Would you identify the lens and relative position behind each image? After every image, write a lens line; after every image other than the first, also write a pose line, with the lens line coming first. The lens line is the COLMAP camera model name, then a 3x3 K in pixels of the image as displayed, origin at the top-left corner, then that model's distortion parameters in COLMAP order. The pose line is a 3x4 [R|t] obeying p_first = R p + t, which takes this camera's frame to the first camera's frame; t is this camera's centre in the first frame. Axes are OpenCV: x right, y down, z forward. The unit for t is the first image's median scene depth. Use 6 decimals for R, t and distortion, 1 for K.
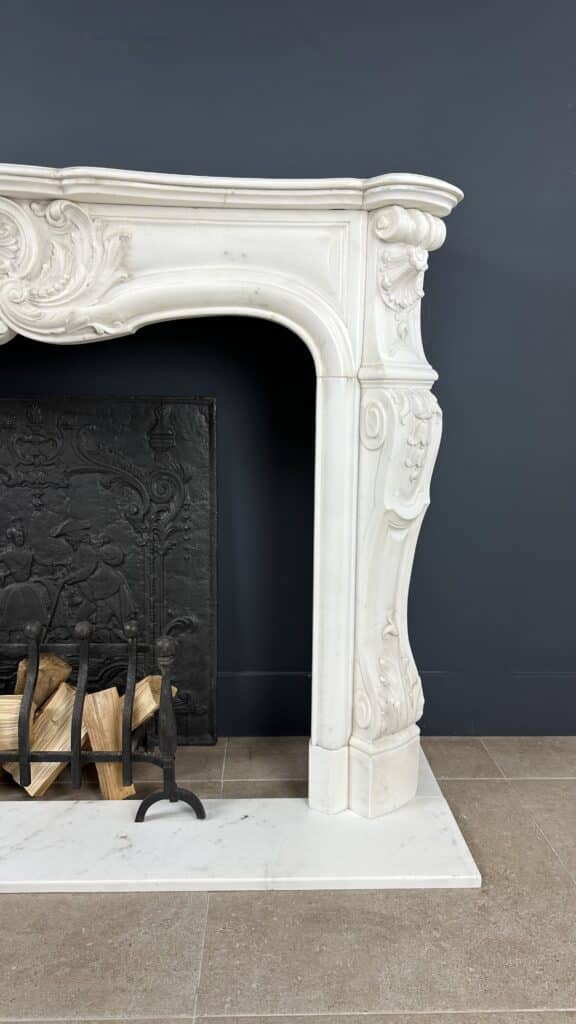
lens RADIAL K [[716.5, 0, 288.0], [0, 716.5, 512.0], [0, 0, 1]] dist [0.140420, -0.259781]
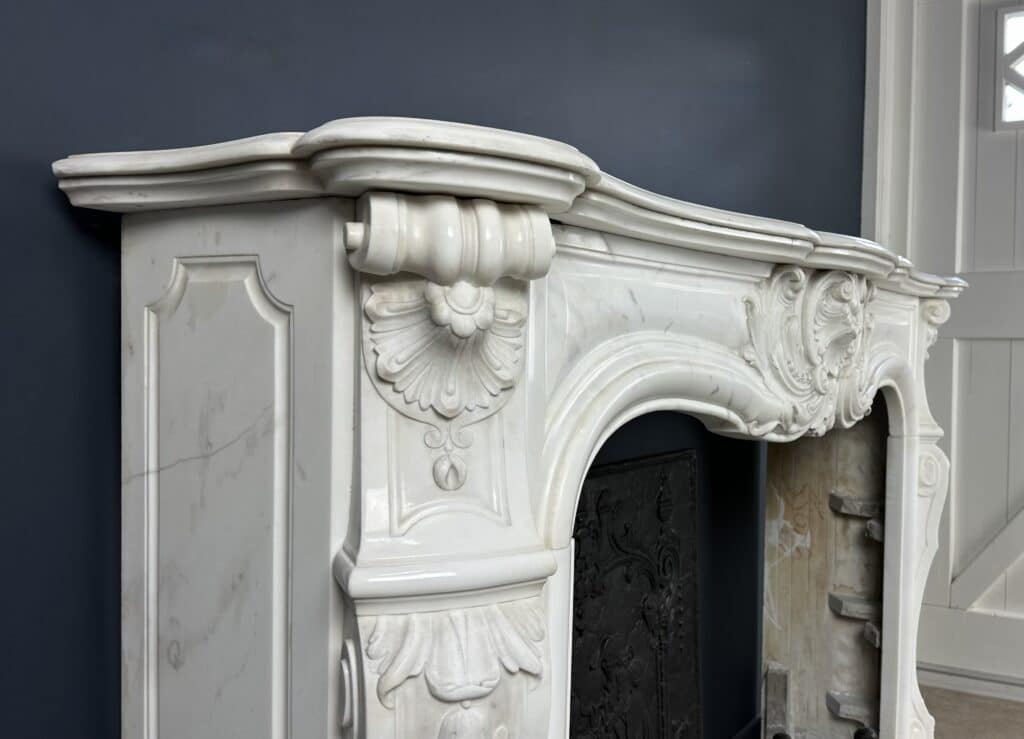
lens RADIAL K [[940.8, 0, 657.8], [0, 940.8, 379.1], [0, 0, 1]] dist [0.183078, -0.395793]
pose [[0.500090, -0.030175, 0.865447, -1.332170], [0.106150, 0.993992, -0.026681, -0.262963], [-0.859443, 0.105211, 0.500289, 0.557858]]
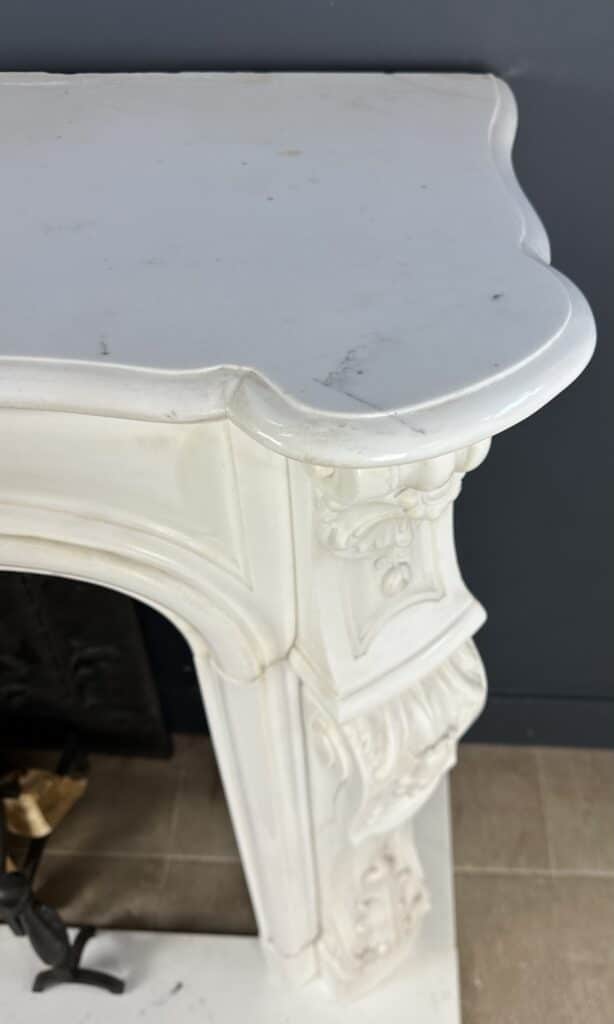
lens RADIAL K [[830.1, 0, 340.2], [0, 830.1, 400.2], [0, 0, 1]] dist [-0.007567, -0.008888]
pose [[0.997326, 0.030394, -0.066468, 0.147951], [0.010996, 0.836677, 0.547586, -0.554697], [0.072255, -0.546853, 0.834105, 0.645498]]
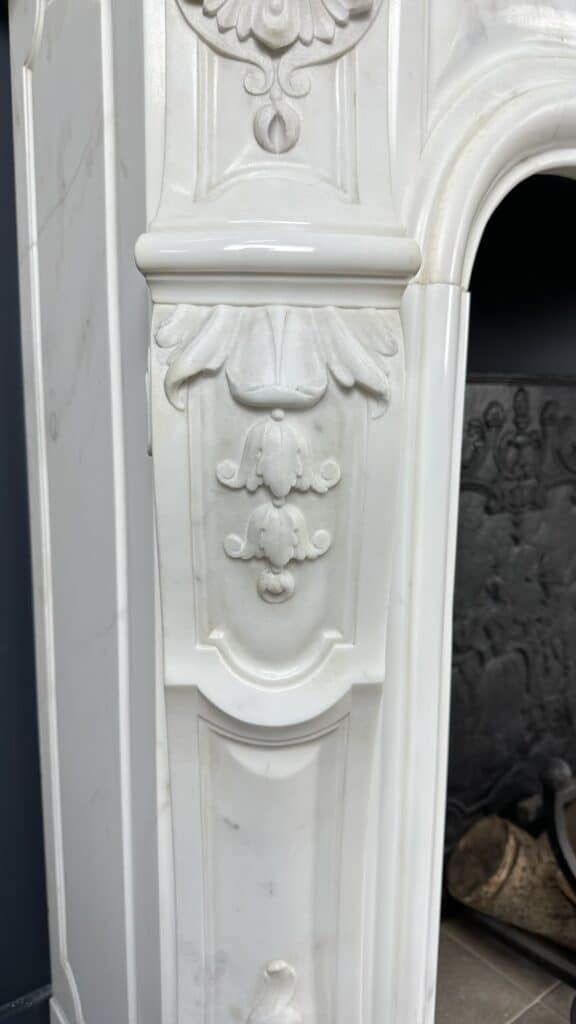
lens RADIAL K [[741.7, 0, 286.9], [0, 741.7, 514.2], [0, 0, 1]] dist [0.060009, -0.107739]
pose [[0.816335, -0.089418, 0.570616, -1.120801], [0.079122, 0.995943, 0.042875, -0.095621], [-0.572134, 0.010148, 0.820097, 0.675407]]
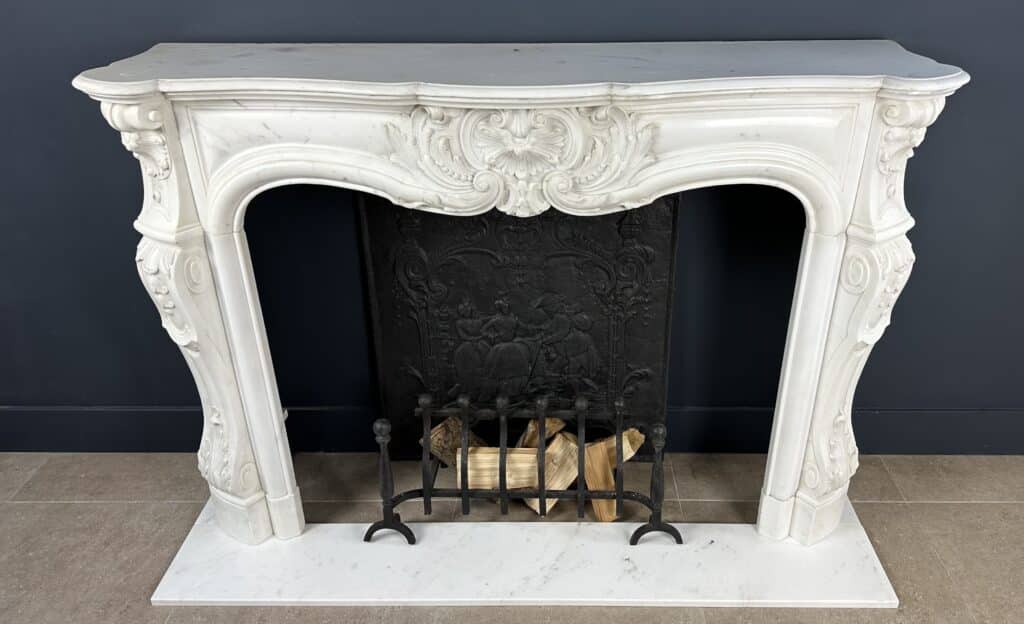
lens RADIAL K [[769.5, 0, 547.8], [0, 769.5, 313.9], [0, 0, 1]] dist [0.122436, -0.187946]
pose [[0.999096, 0.006820, -0.041972, -0.305037], [0.007864, 0.940397, 0.339987, -0.465923], [0.041789, -0.340009, 0.939493, -0.211469]]
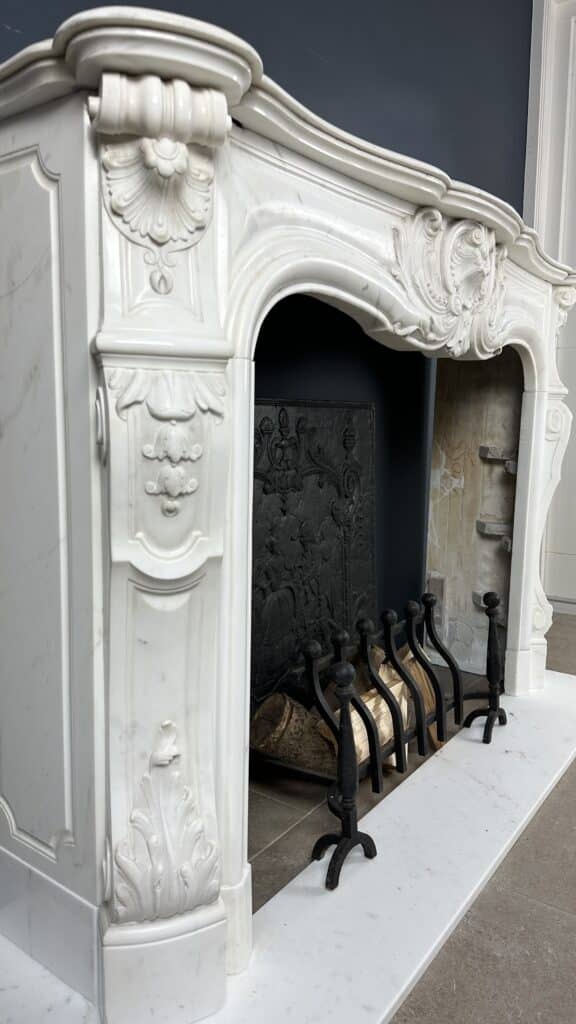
lens RADIAL K [[716.5, 0, 288.0], [0, 716.5, 512.0], [0, 0, 1]] dist [0.140420, -0.259781]
pose [[0.604179, -0.104041, 0.790028, -1.365568], [0.101203, 0.993430, 0.053432, -0.072042], [-0.790396, 0.047670, 0.610738, 0.487185]]
